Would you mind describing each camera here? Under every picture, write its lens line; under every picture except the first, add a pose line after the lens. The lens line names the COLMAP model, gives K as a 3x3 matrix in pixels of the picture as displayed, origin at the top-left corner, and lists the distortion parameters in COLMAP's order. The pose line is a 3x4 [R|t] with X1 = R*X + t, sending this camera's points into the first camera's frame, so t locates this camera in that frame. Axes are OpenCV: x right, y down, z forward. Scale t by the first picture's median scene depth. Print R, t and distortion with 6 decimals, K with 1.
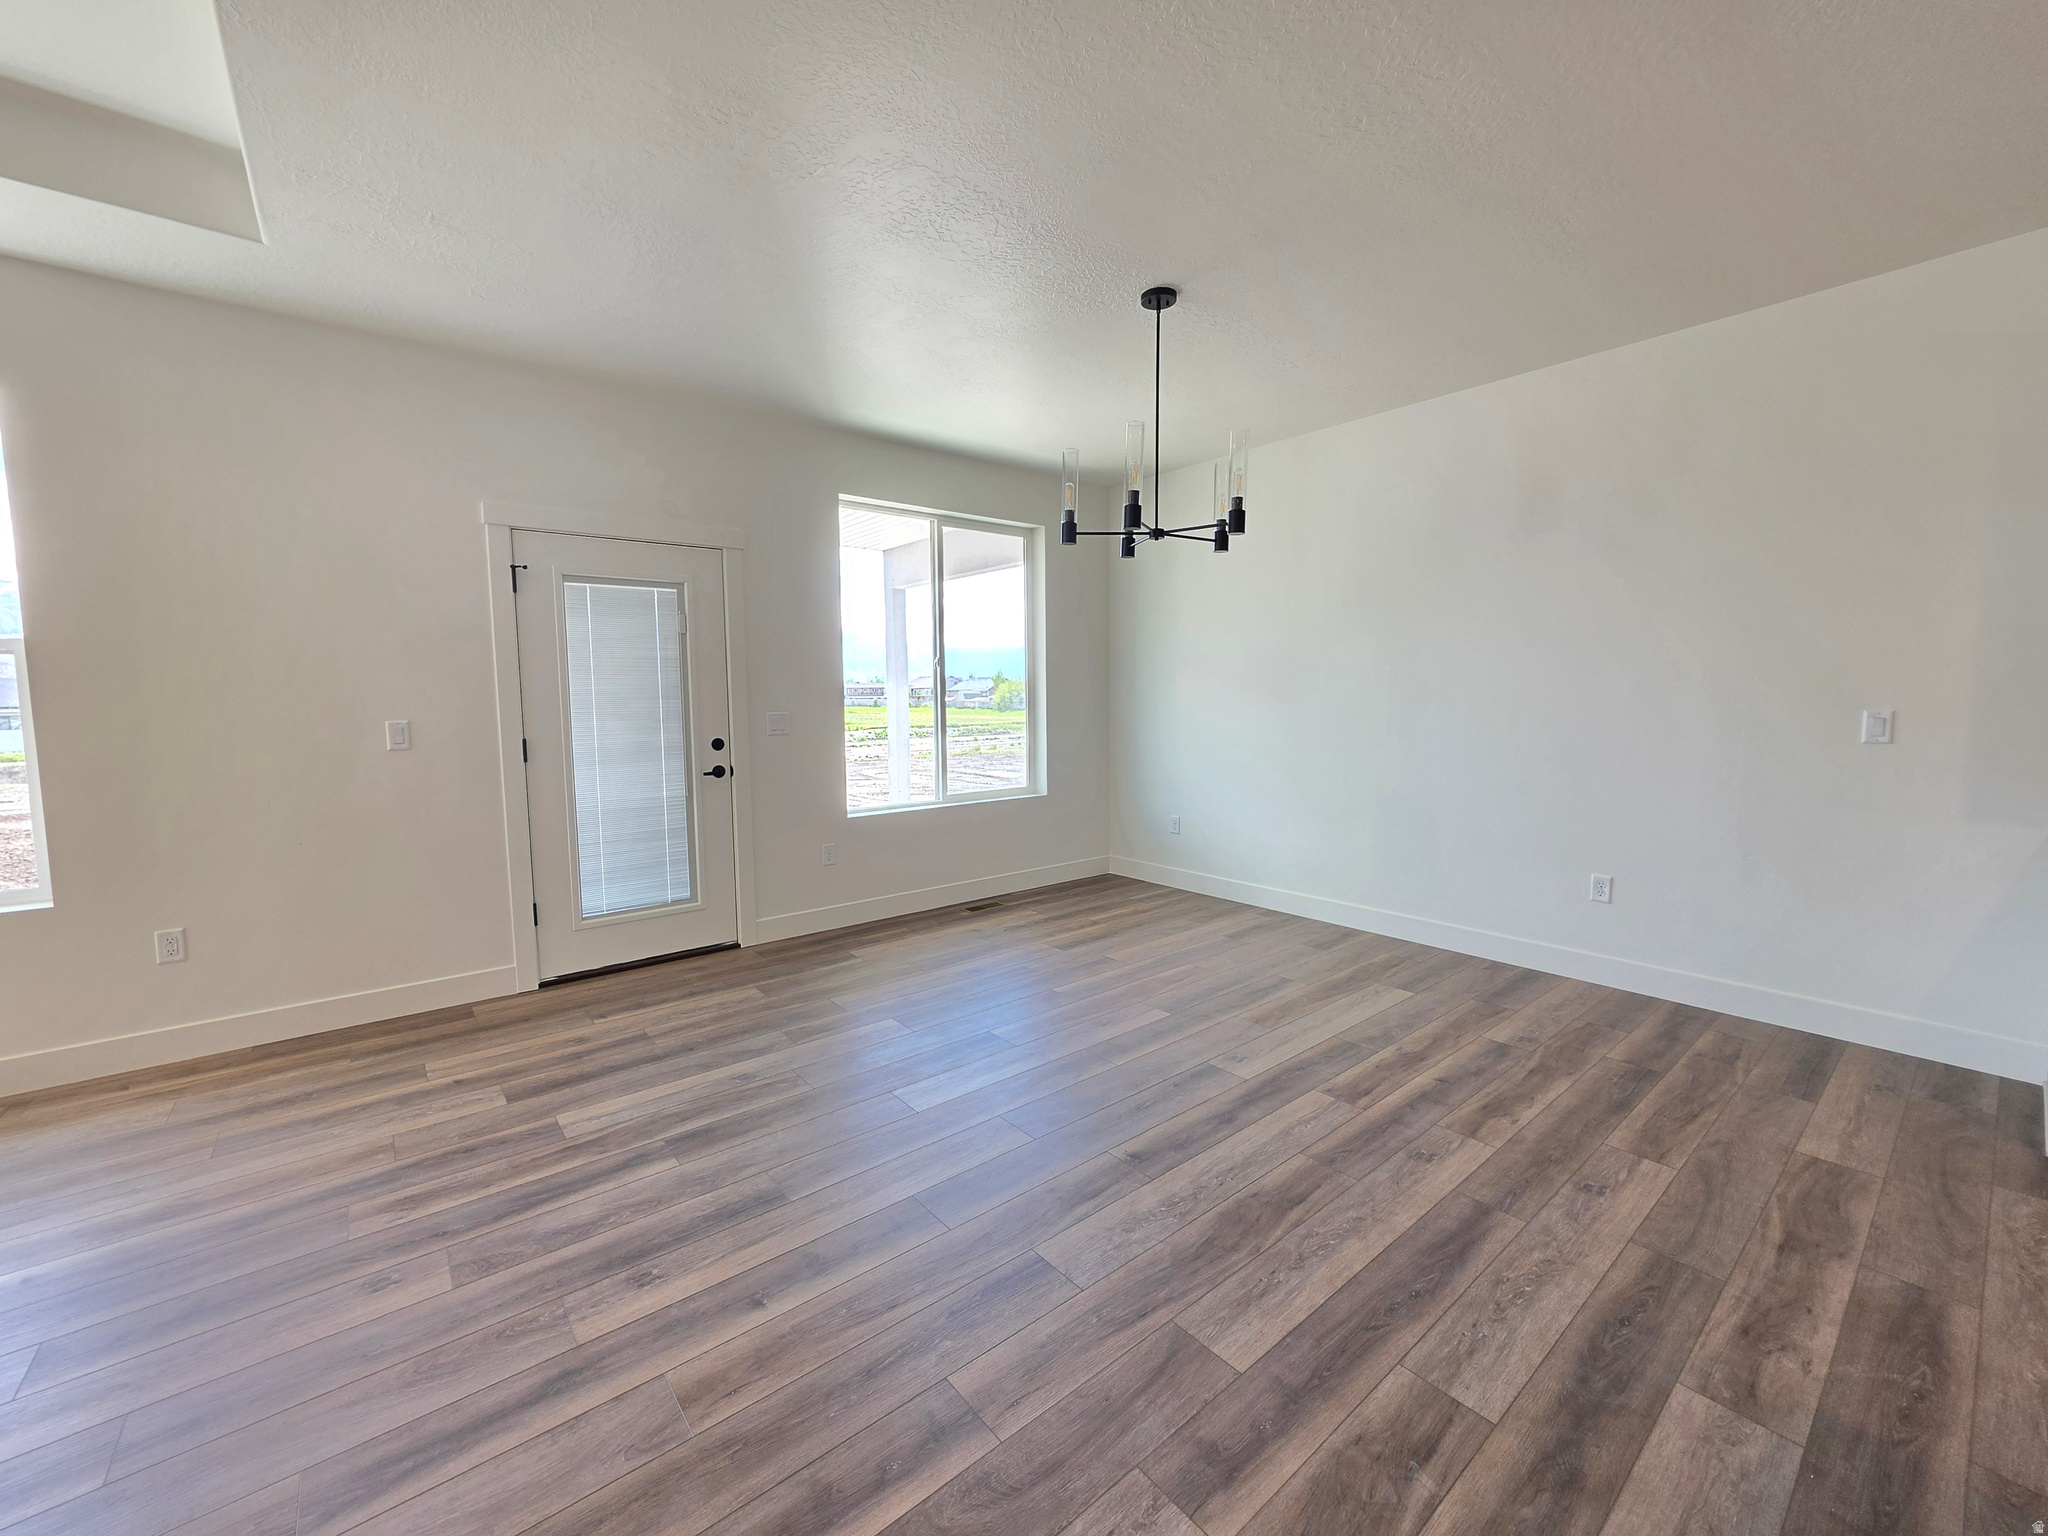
lens RADIAL K [[814.0, 0, 1017.8], [0, 814.0, 756.0], [0, 0, 1]] dist [-0.006053, 0.001497]
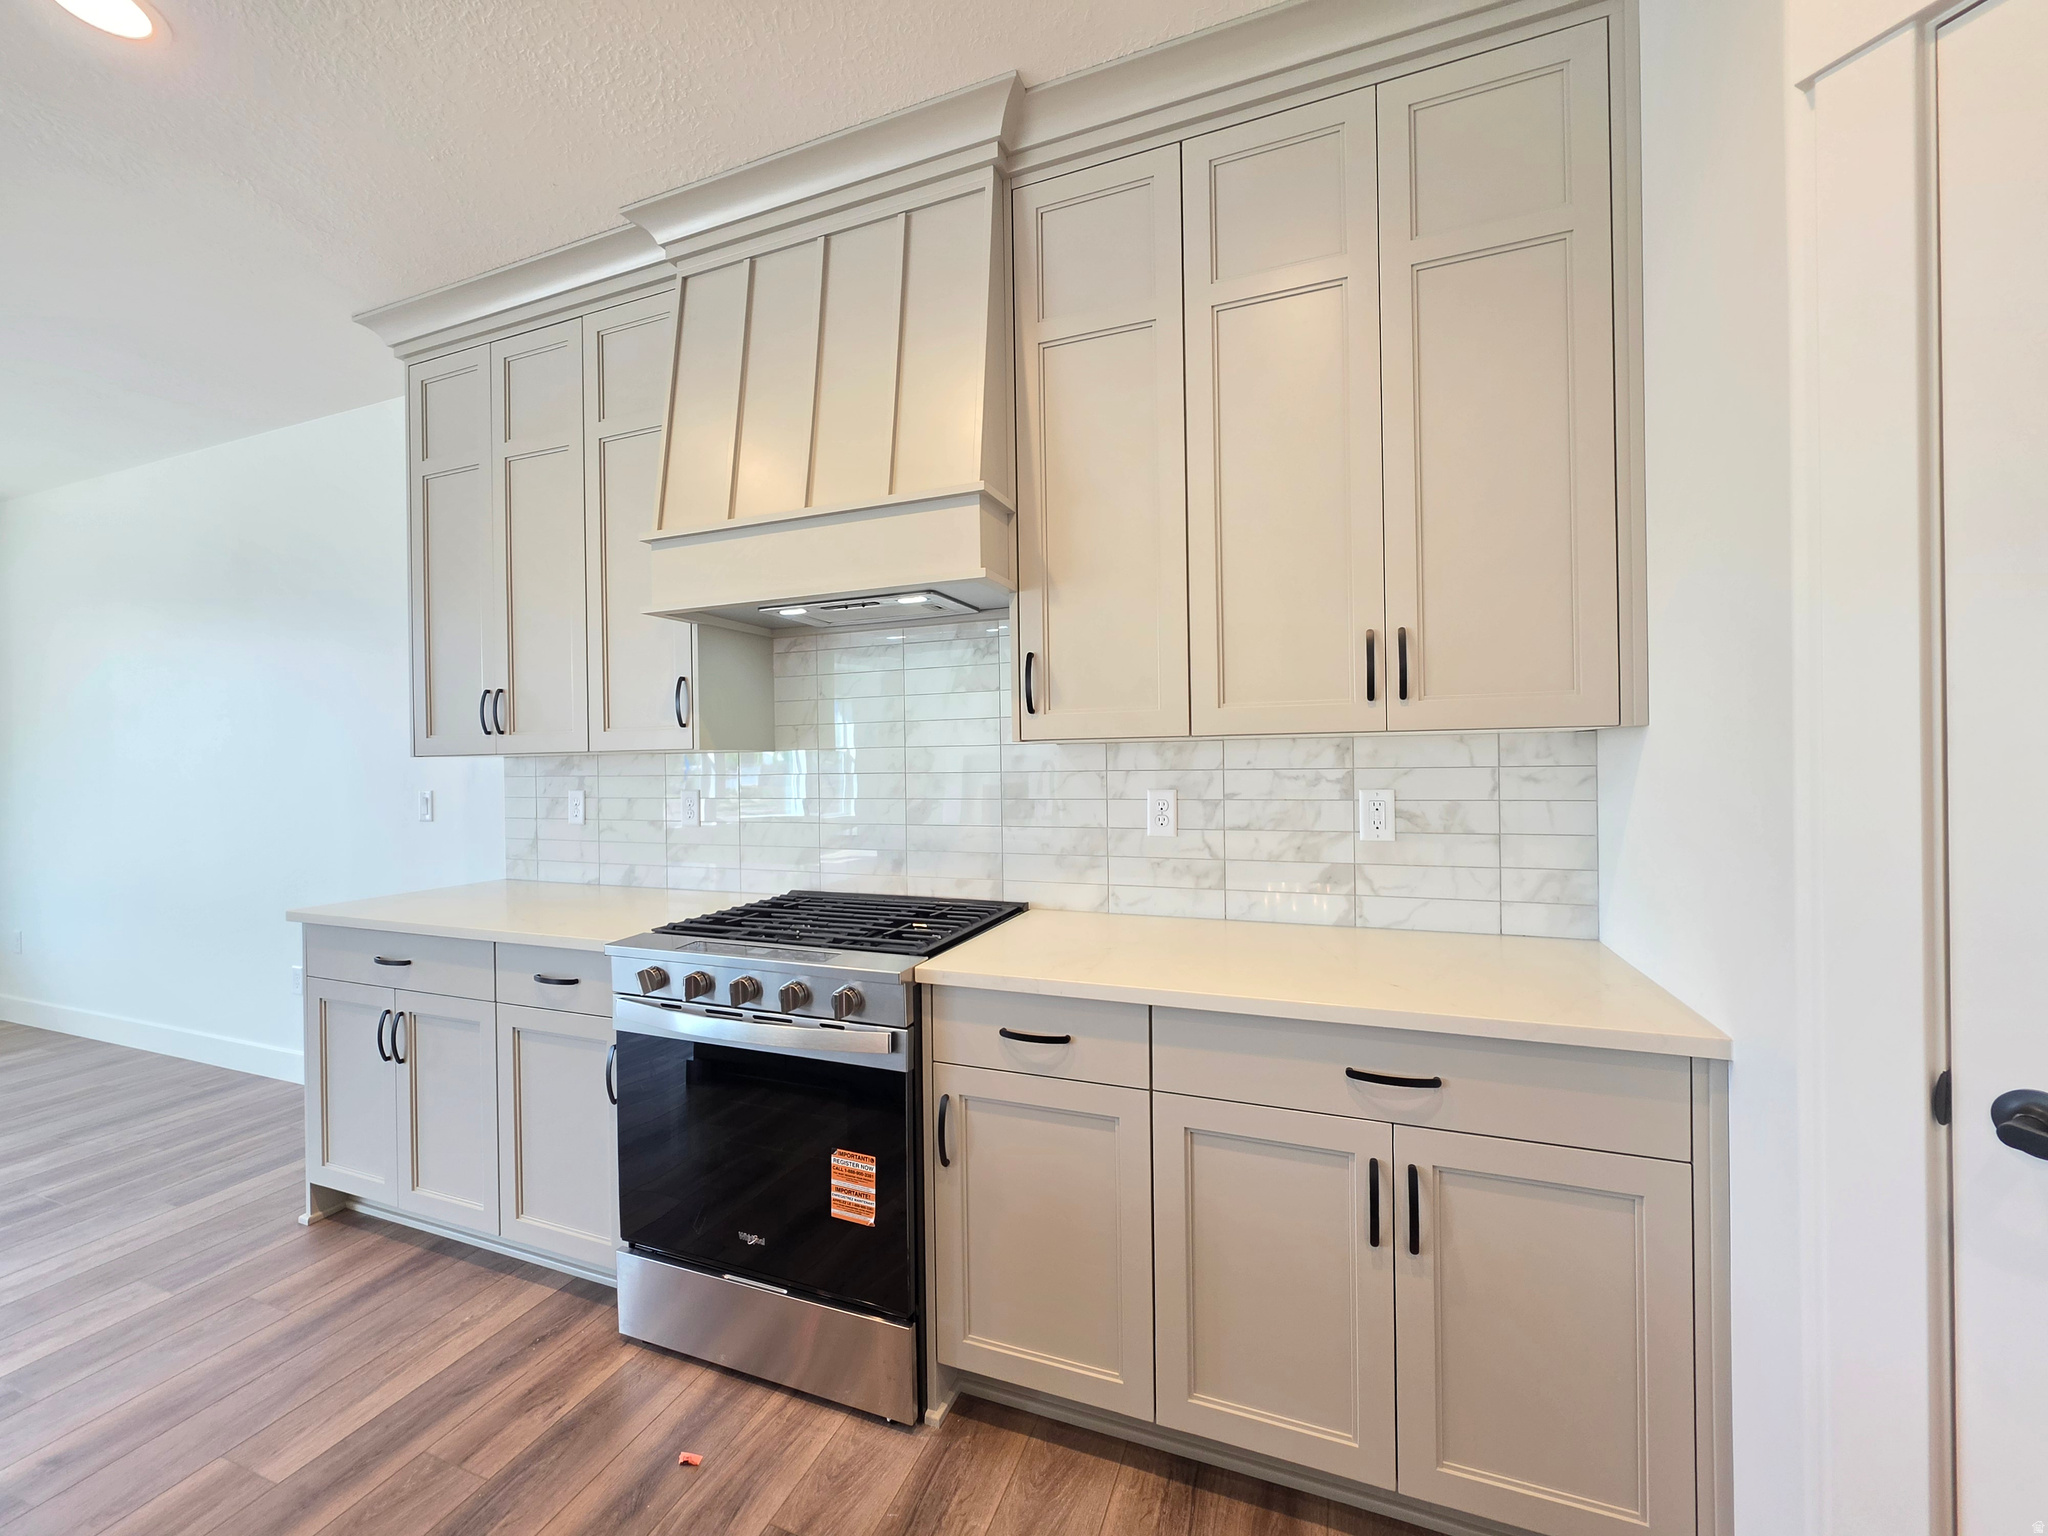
lens RADIAL K [[814.0, 0, 1022.6], [0, 814.0, 761.7], [0, 0, 1]] dist [-0.006053, 0.001497]
pose [[0.871196, -0.014673, 0.490716, 1.388312], [0.053845, 0.996379, -0.065800, 0.020834], [-0.487974, 0.083747, 0.868831, -0.361562]]
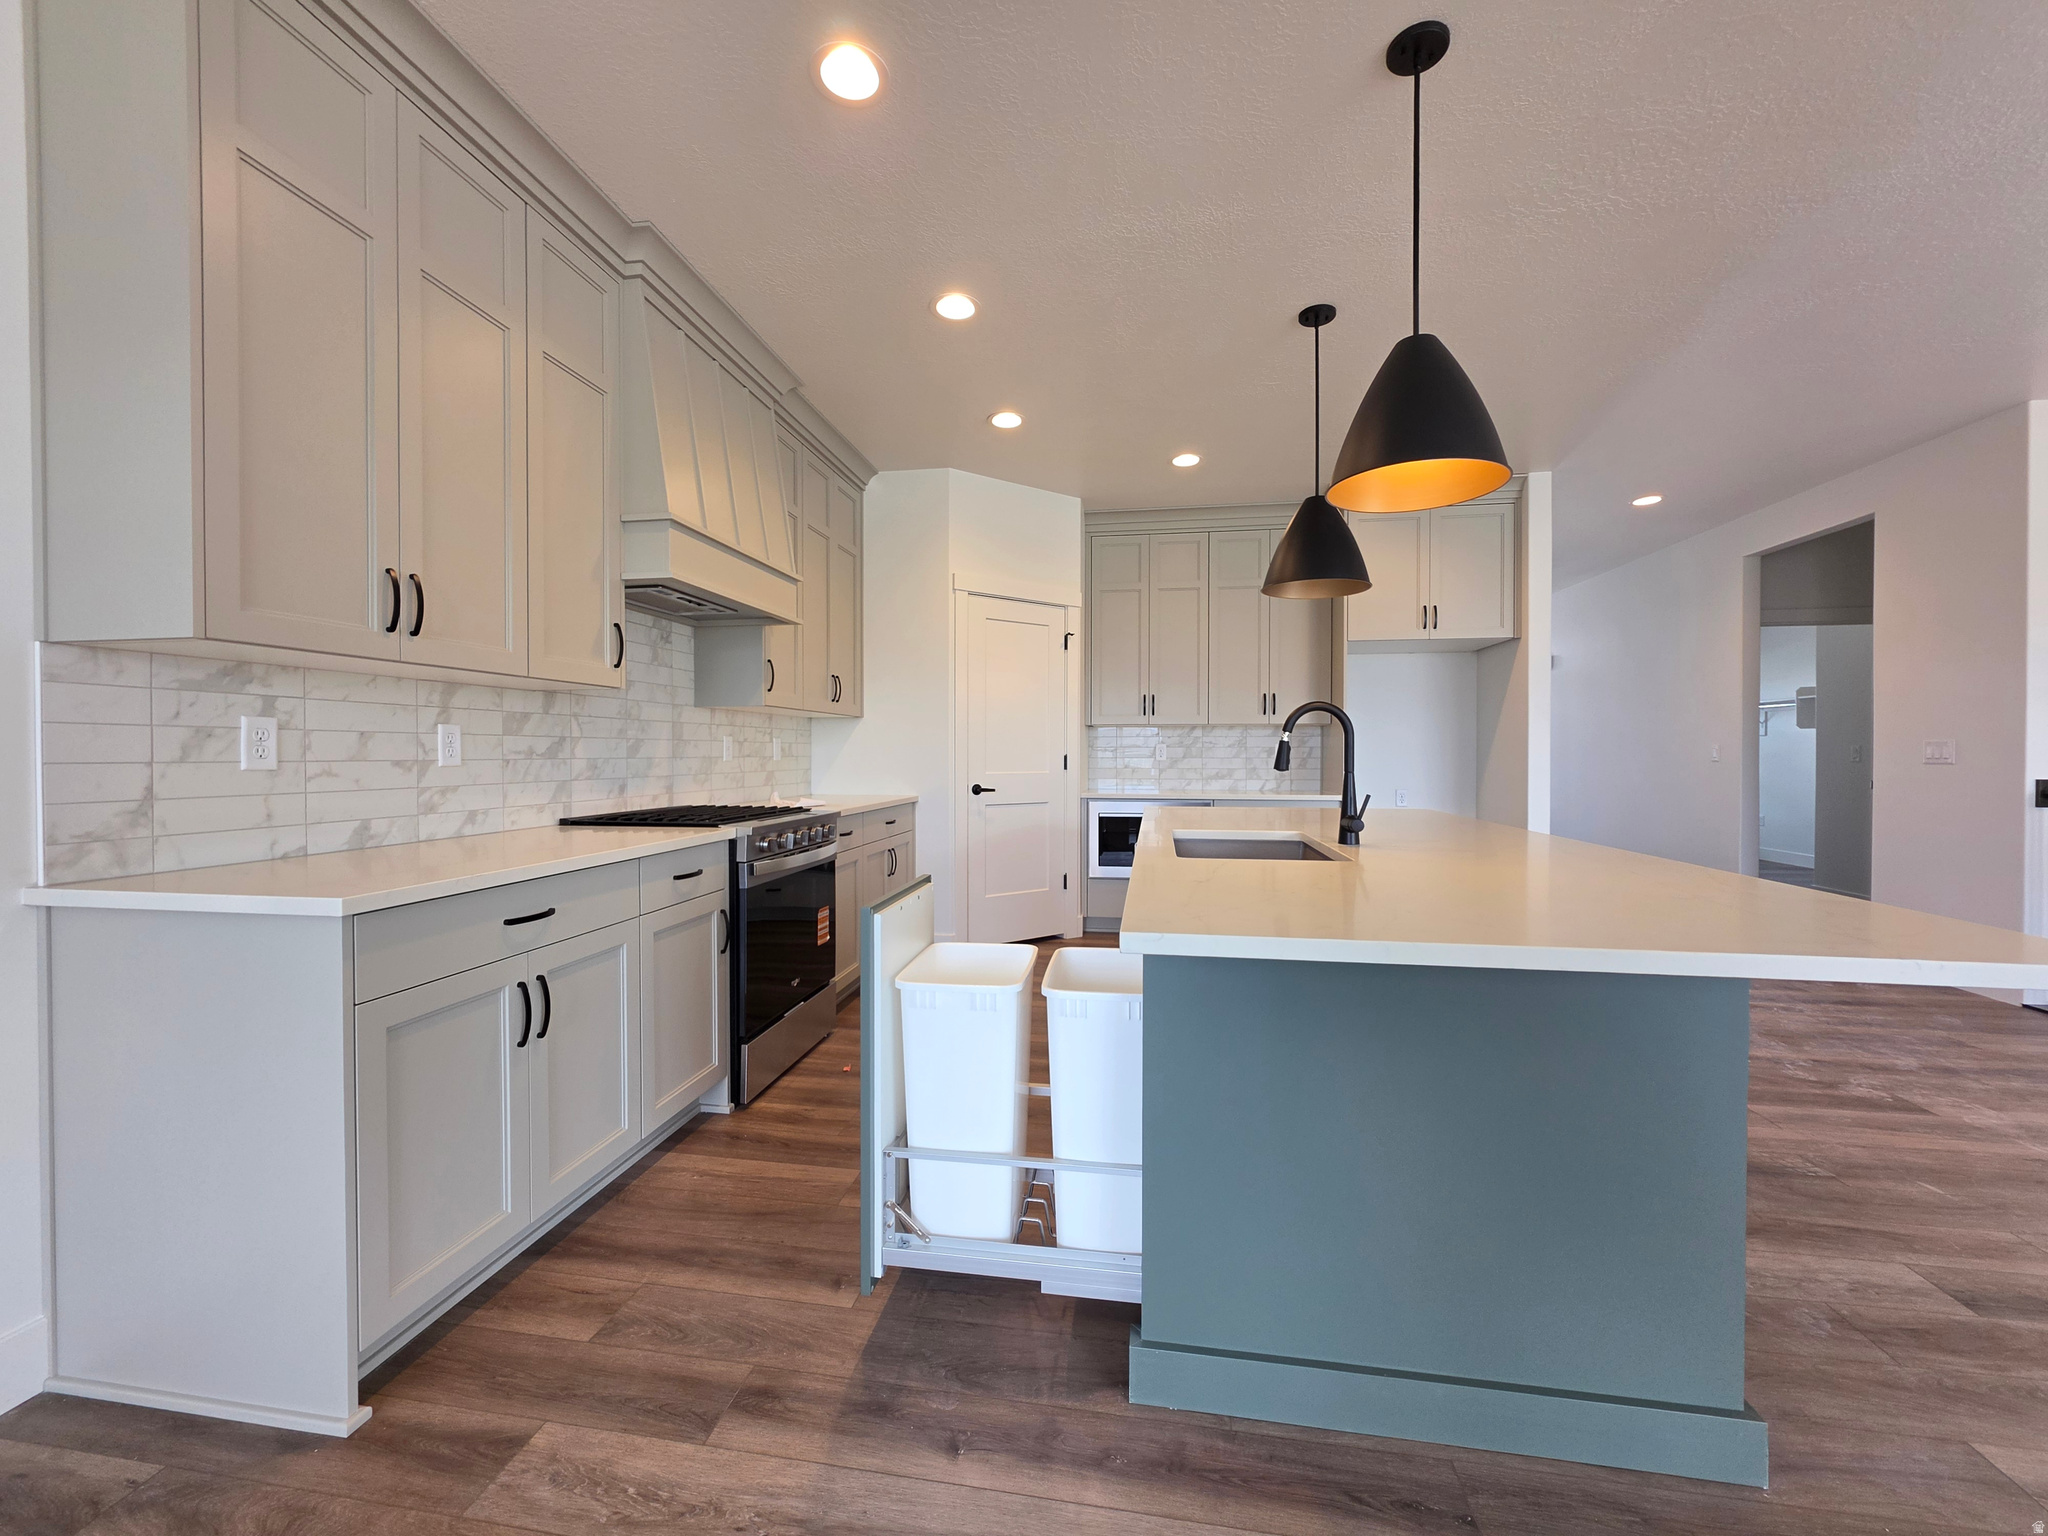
lens RADIAL K [[814.0, 0, 1023.6], [0, 814.0, 757.7], [0, 0, 1]] dist [-0.006053, 0.001497]
pose [[-0.663282, -0.001548, 0.748368, 0.429174], [0.062195, 0.996425, 0.057184, -0.008779], [-0.745780, 0.084474, -0.660815, 0.860898]]
